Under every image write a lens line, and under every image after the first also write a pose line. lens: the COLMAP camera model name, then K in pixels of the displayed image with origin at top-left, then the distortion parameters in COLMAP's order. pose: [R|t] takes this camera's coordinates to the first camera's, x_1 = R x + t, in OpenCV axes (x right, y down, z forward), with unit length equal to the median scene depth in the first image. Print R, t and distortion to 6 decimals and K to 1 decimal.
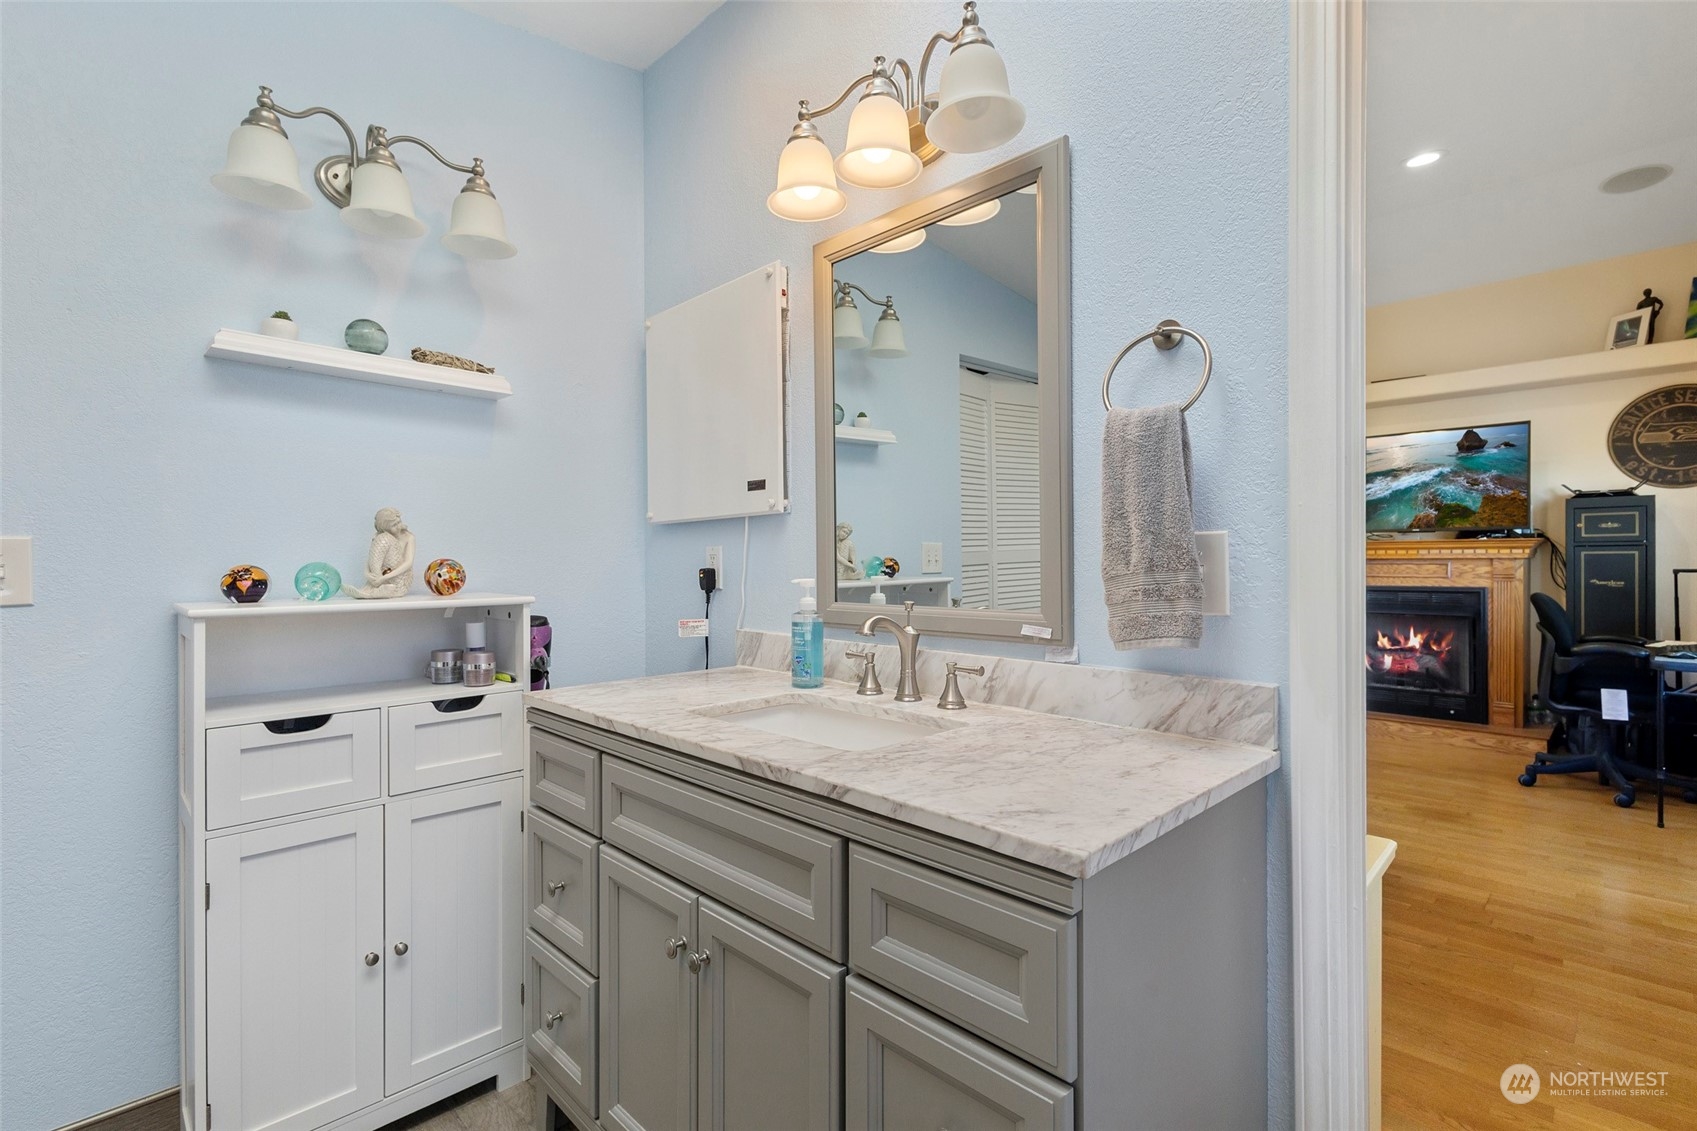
lens RADIAL K [[787.7, 0, 849.2], [0, 787.7, 559.0], [0, 0, 1]] dist [0.004608, -0.000651]
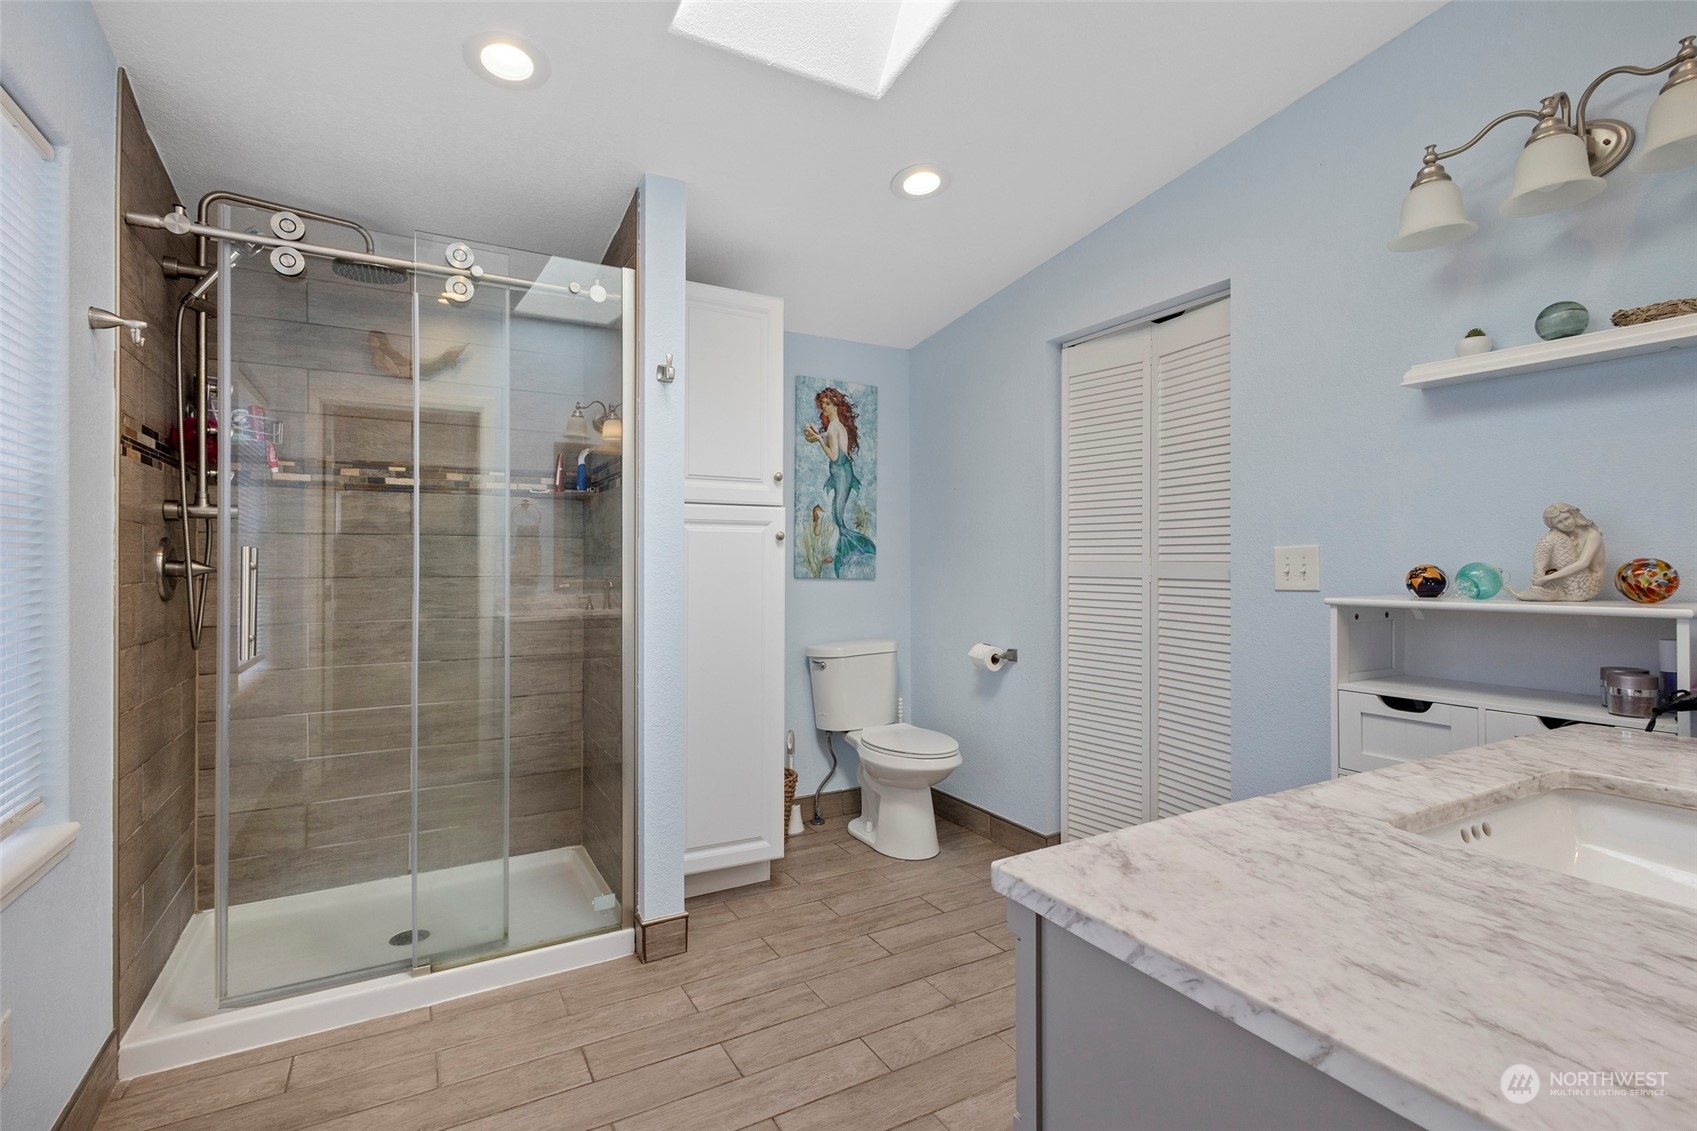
lens RADIAL K [[787.7, 0, 849.2], [0, 787.7, 559.0], [0, 0, 1]] dist [0.004608, -0.000651]
pose [[-0.259729, 0.000057, -0.965682, 0.926978], [0.002693, 0.999996, -0.000665, -0.003551], [0.965678, -0.002773, -0.259728, 0.774801]]
